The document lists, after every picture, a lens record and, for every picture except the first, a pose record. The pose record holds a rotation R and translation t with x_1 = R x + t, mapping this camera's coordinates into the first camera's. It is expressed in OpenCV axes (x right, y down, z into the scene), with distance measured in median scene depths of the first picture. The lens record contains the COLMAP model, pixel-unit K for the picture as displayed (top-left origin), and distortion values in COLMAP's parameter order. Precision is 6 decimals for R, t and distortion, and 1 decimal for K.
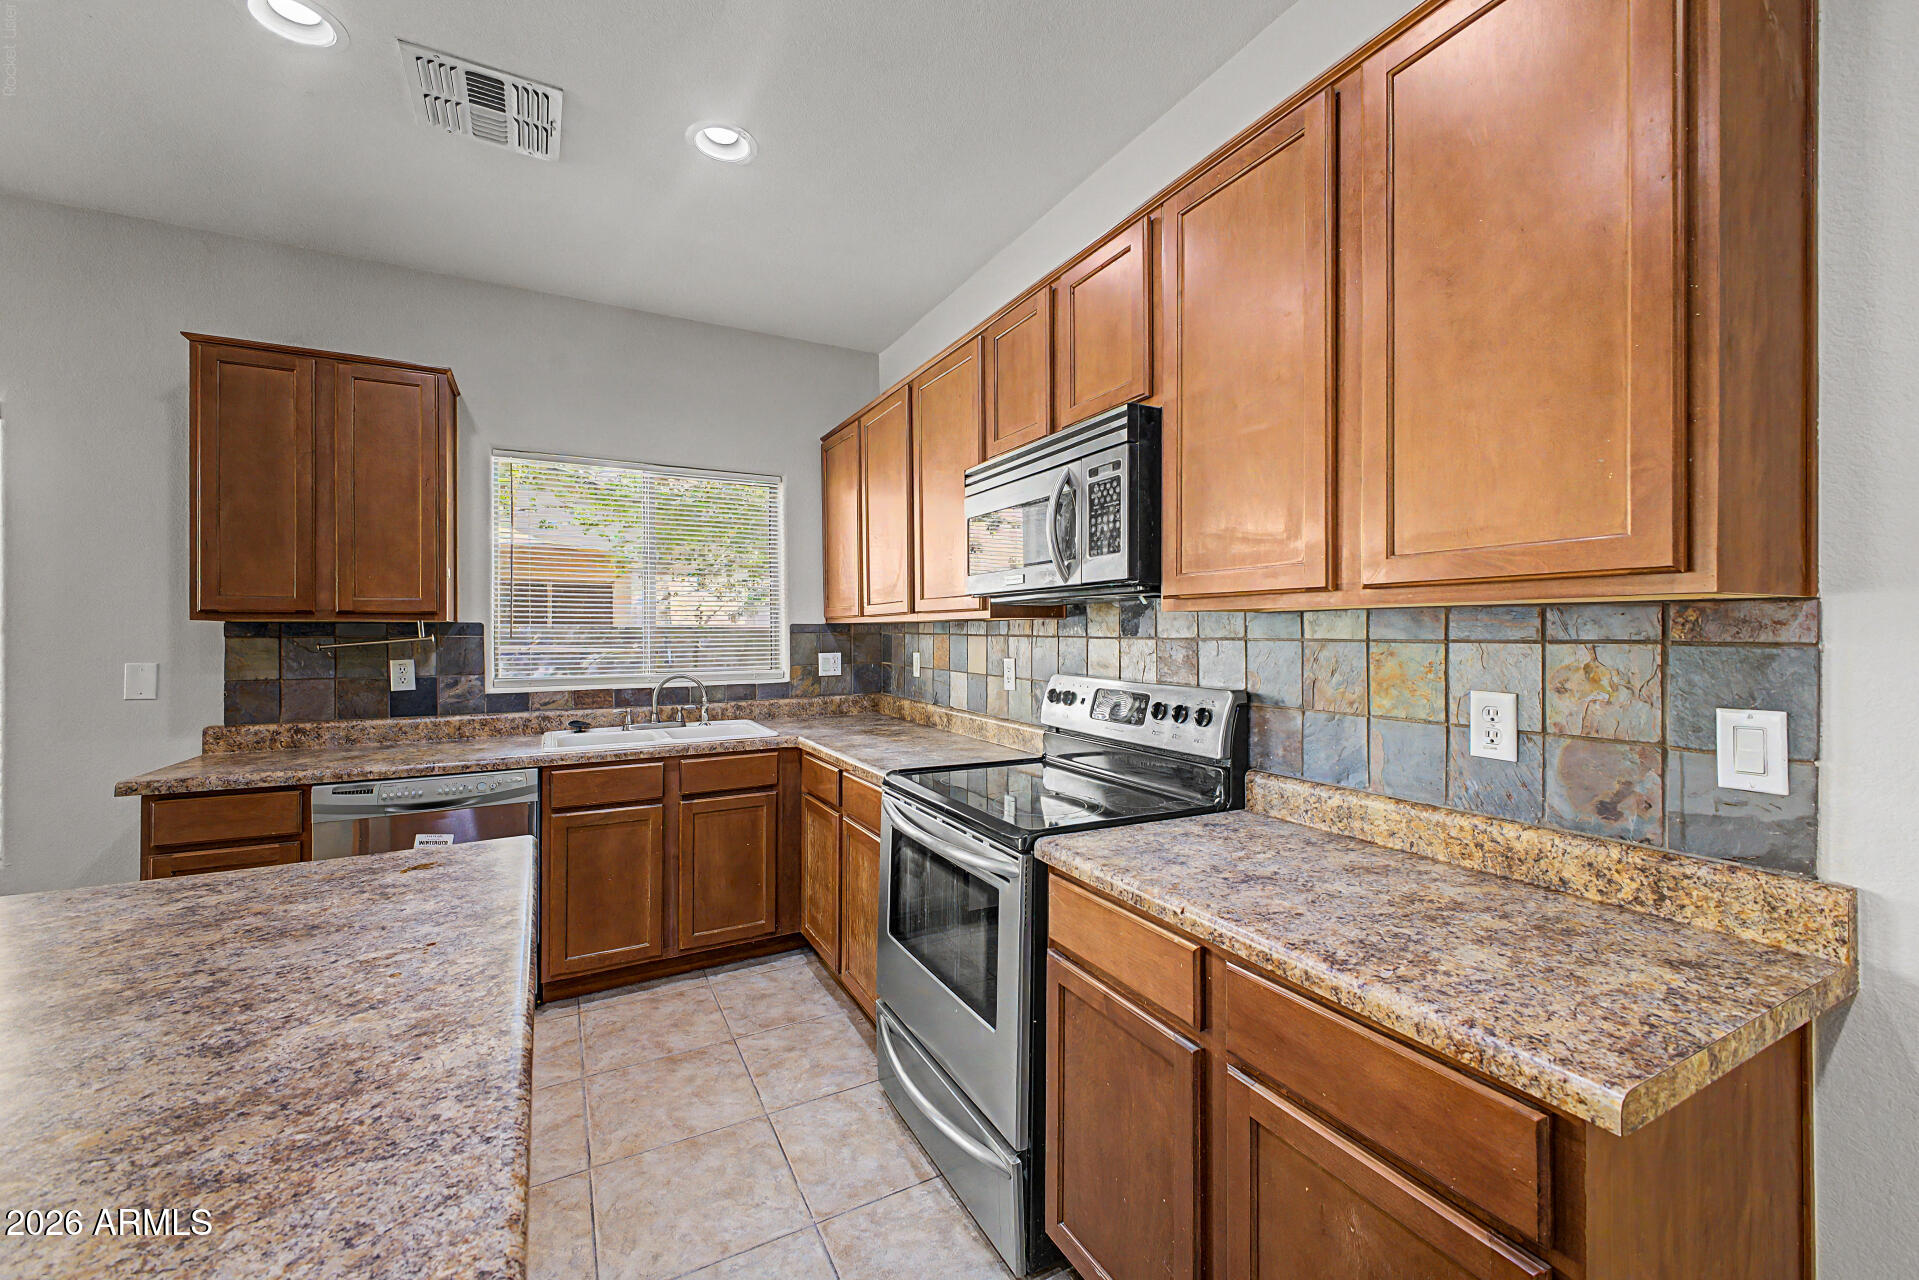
lens RADIAL K [[762.1, 0, 960.1], [0, 762.1, 630.2], [0, 0, 1]] dist [0.011394, -0.001676]
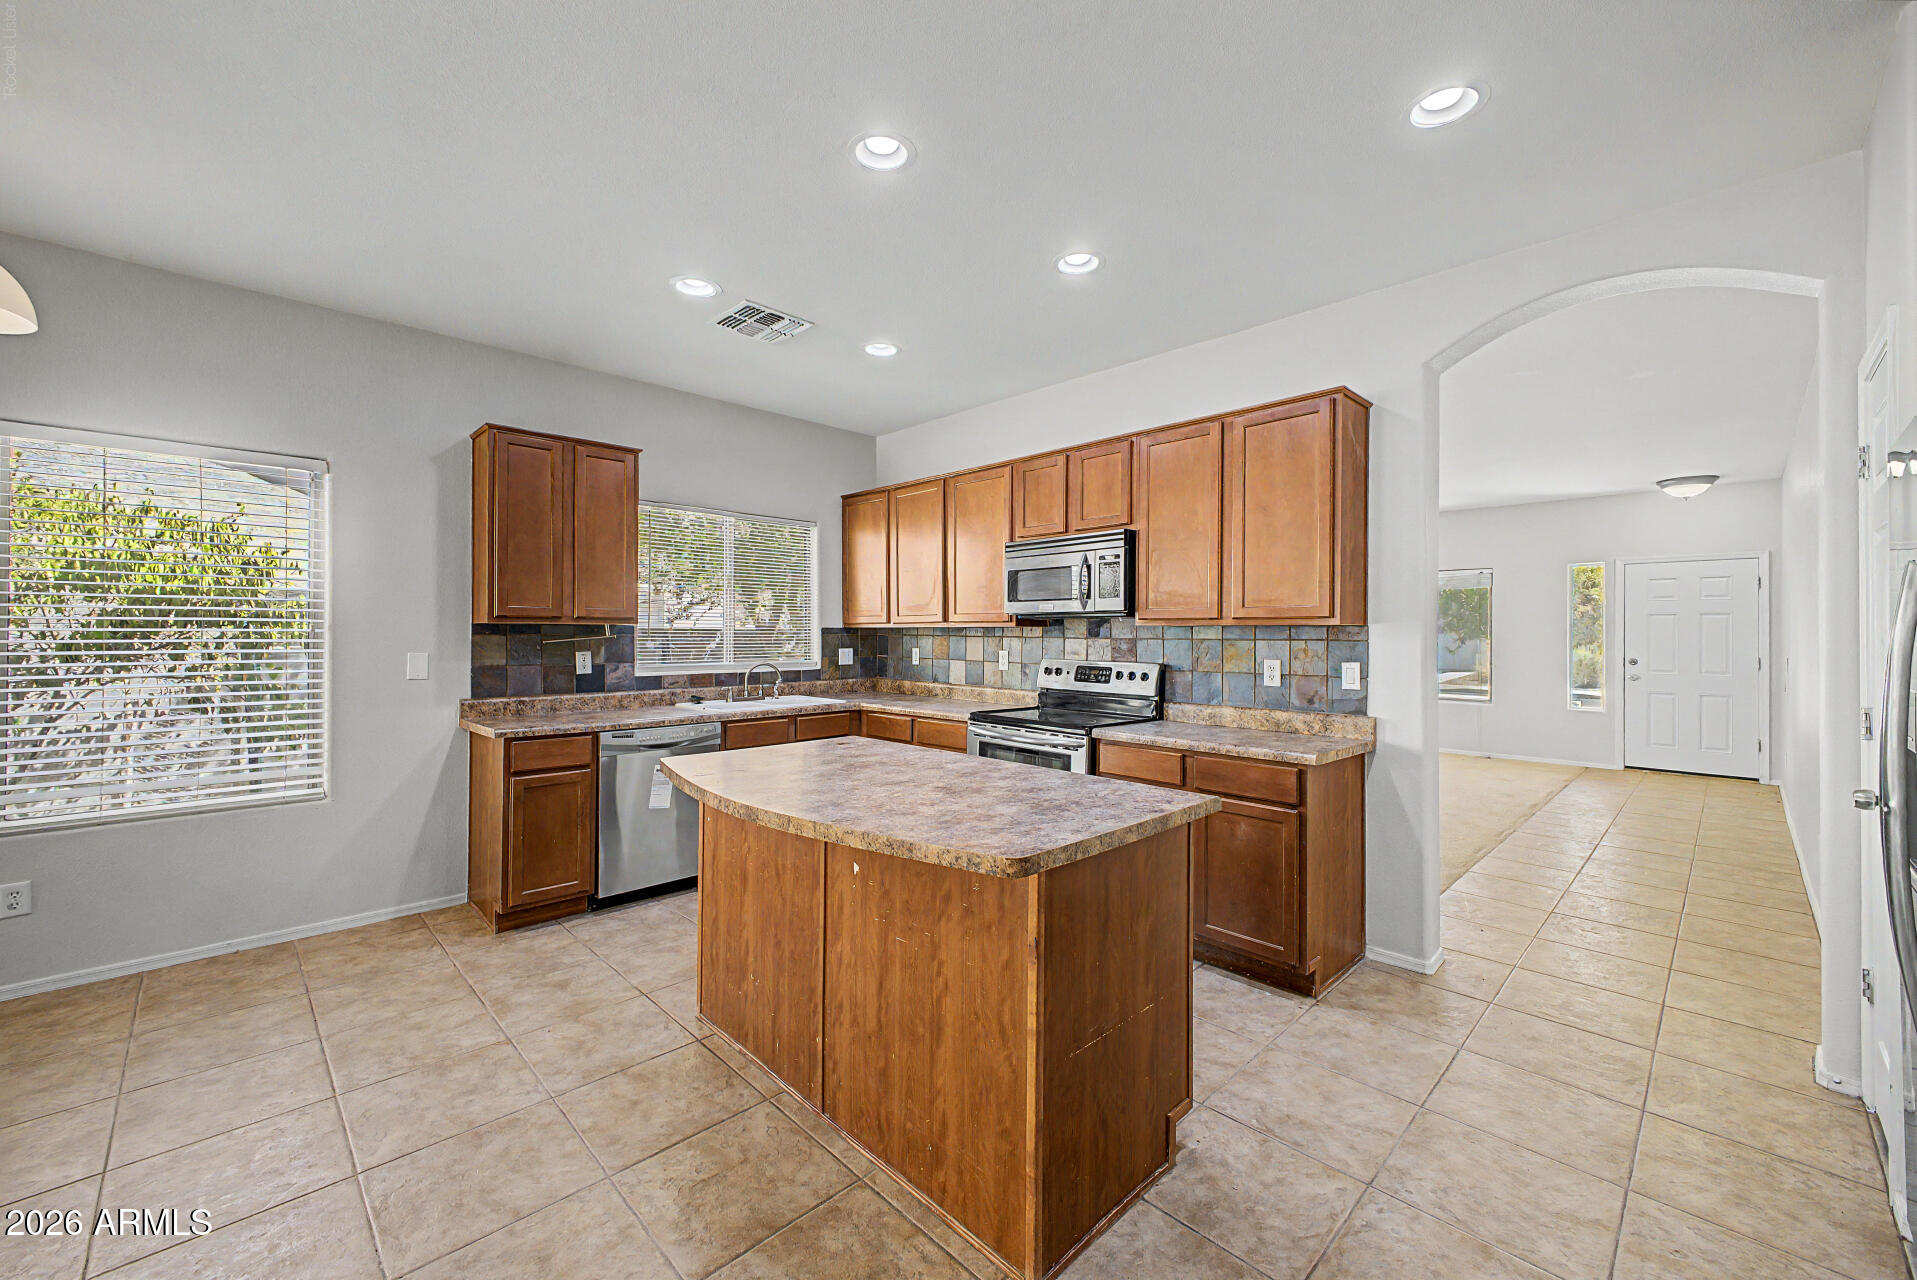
lens RADIAL K [[761.3, 0, 955.3], [0, 761.3, 631.6], [0, 0, 1]] dist [0.011394, -0.001676]
pose [[0.960803, 0.007234, 0.277137, -0.524636], [-0.006883, 0.999974, -0.002240, 0.000465], [-0.277146, 0.000245, 0.960828, -0.587275]]
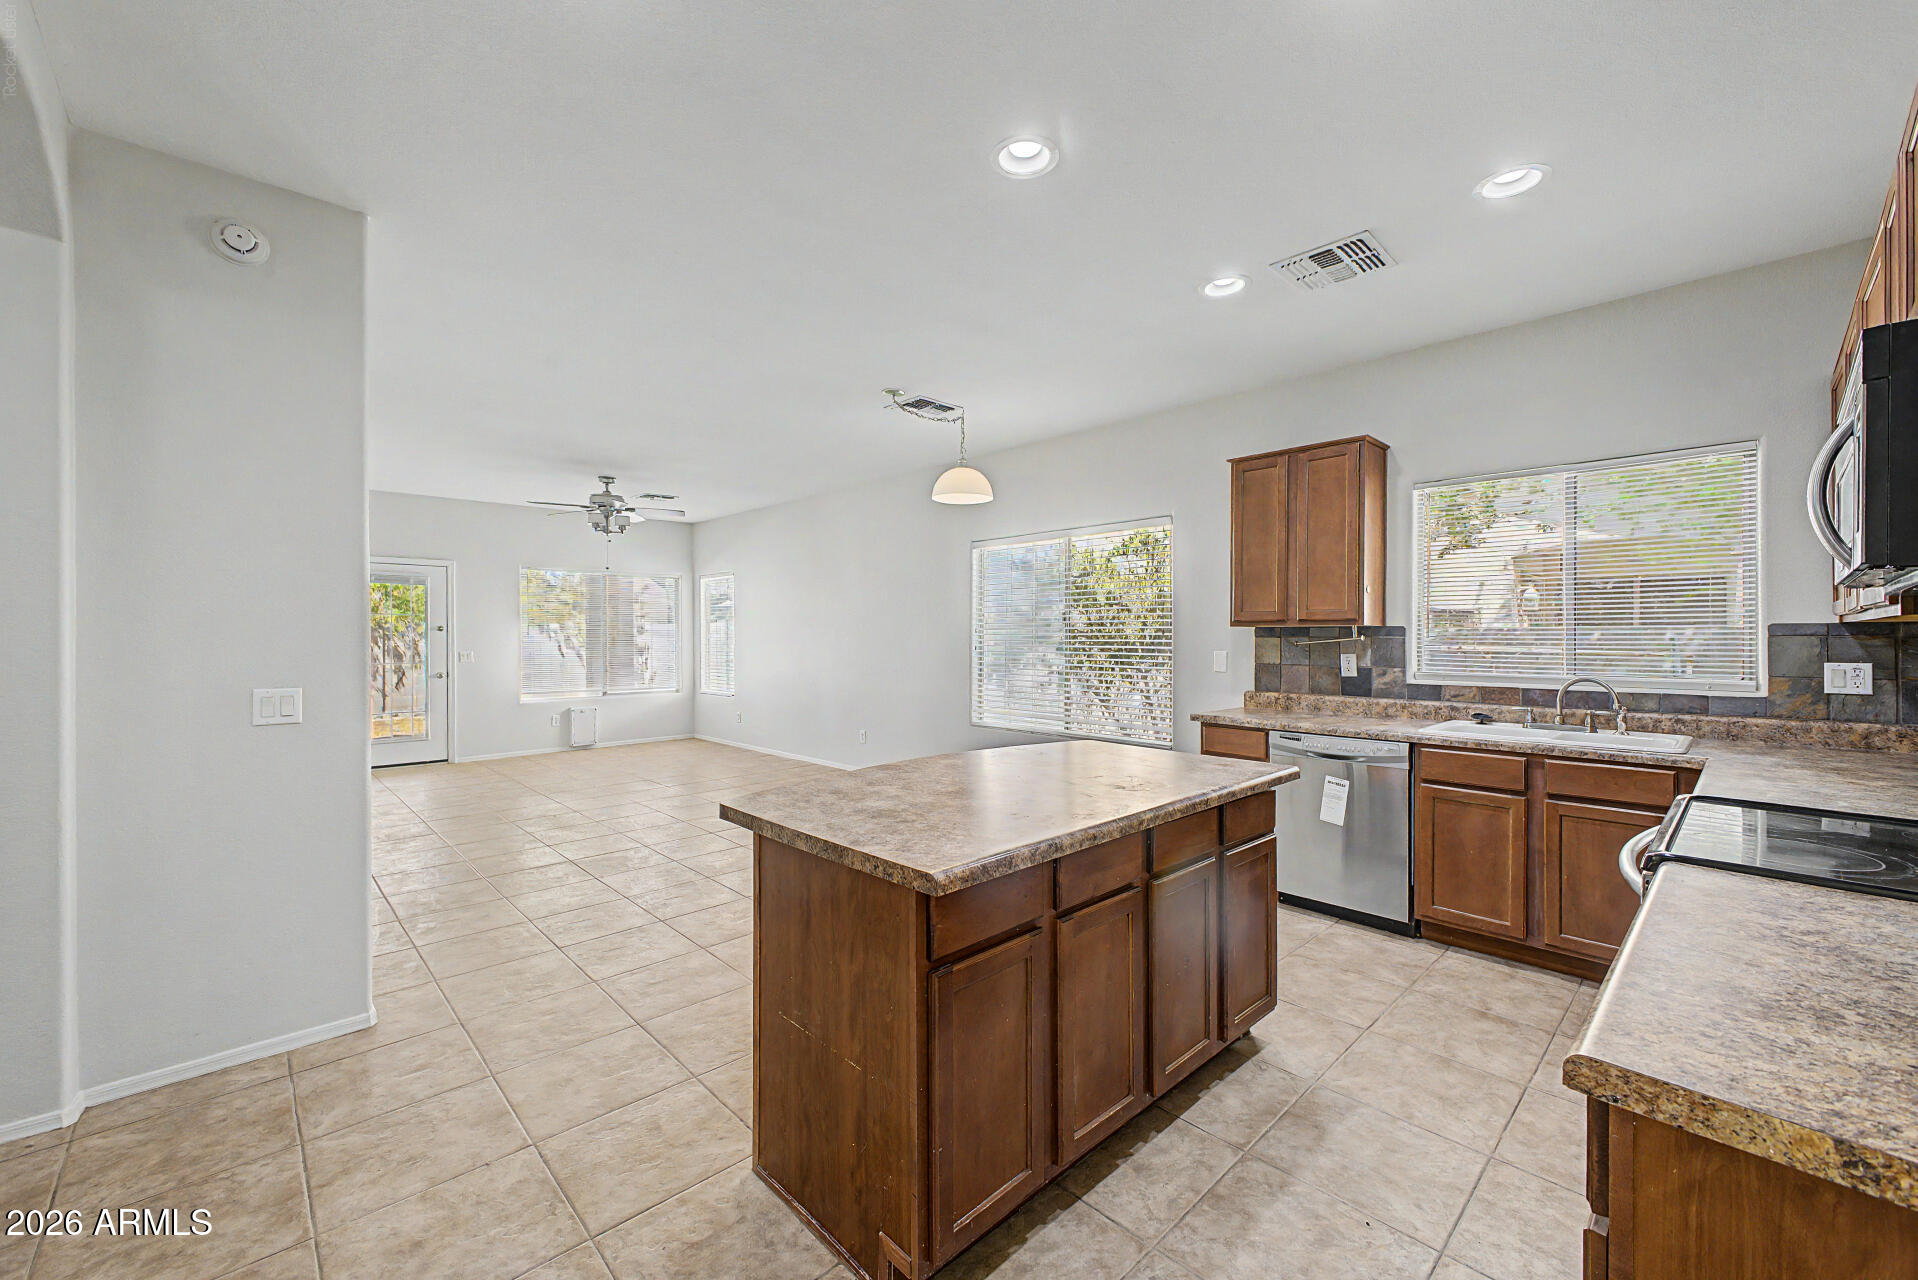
lens RADIAL K [[761.7, 0, 954.5], [0, 761.7, 641.6], [0, 0, 1]] dist [0.011394, -0.001676]
pose [[0.264583, 0.012467, -0.964282, 0.451360], [0.001015, 0.999912, 0.013206, -0.002625], [0.964362, -0.004473, 0.264547, -0.042295]]
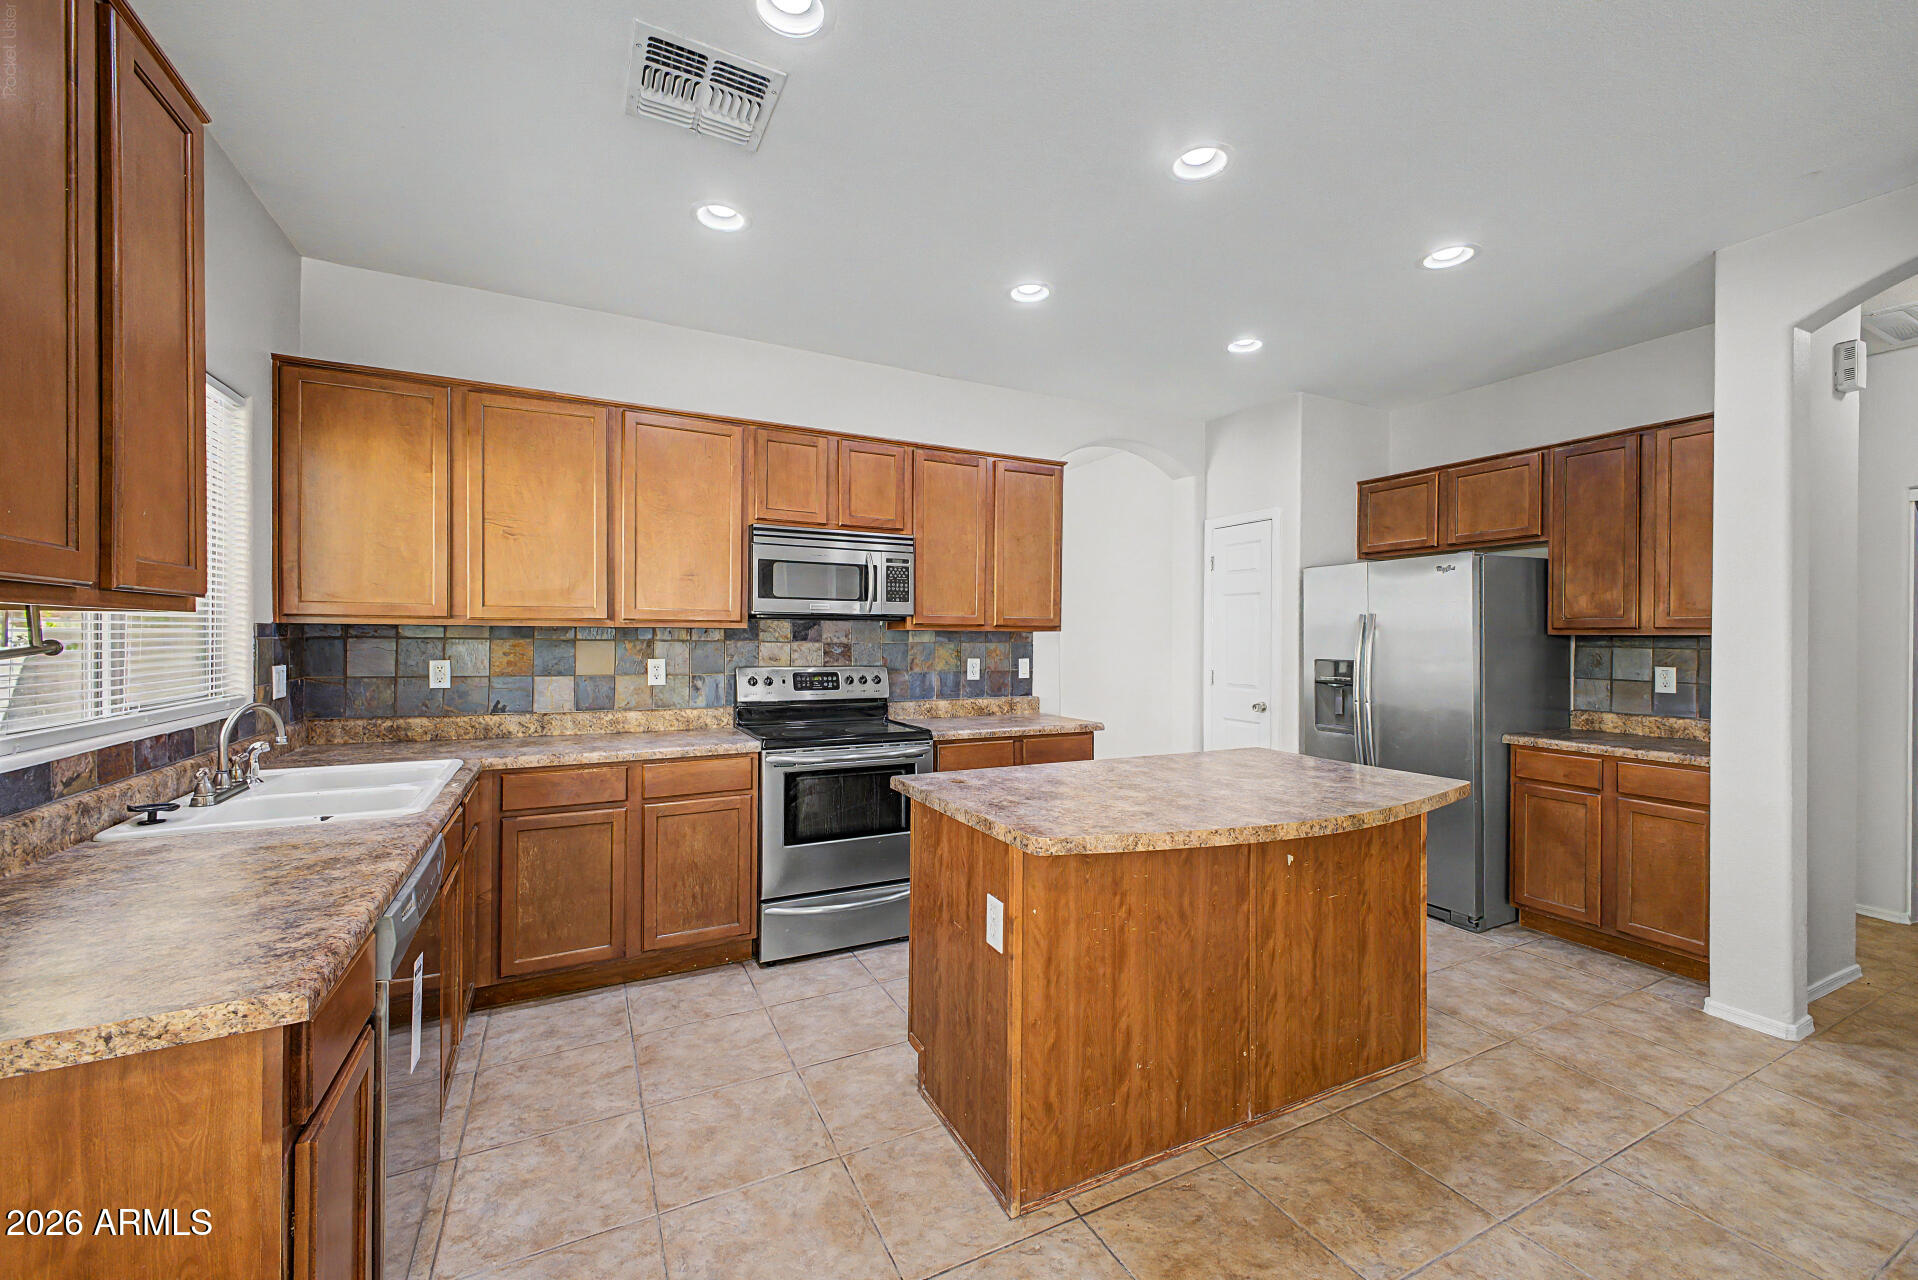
lens RADIAL K [[761.7, 0, 965.0], [0, 761.7, 638.8], [0, 0, 1]] dist [0.011394, -0.001676]
pose [[0.021252, -0.002920, 0.999770, -1.242234], [-0.006207, 0.999976, 0.003053, -0.003304], [-0.999755, -0.006271, 0.021233, 0.506920]]
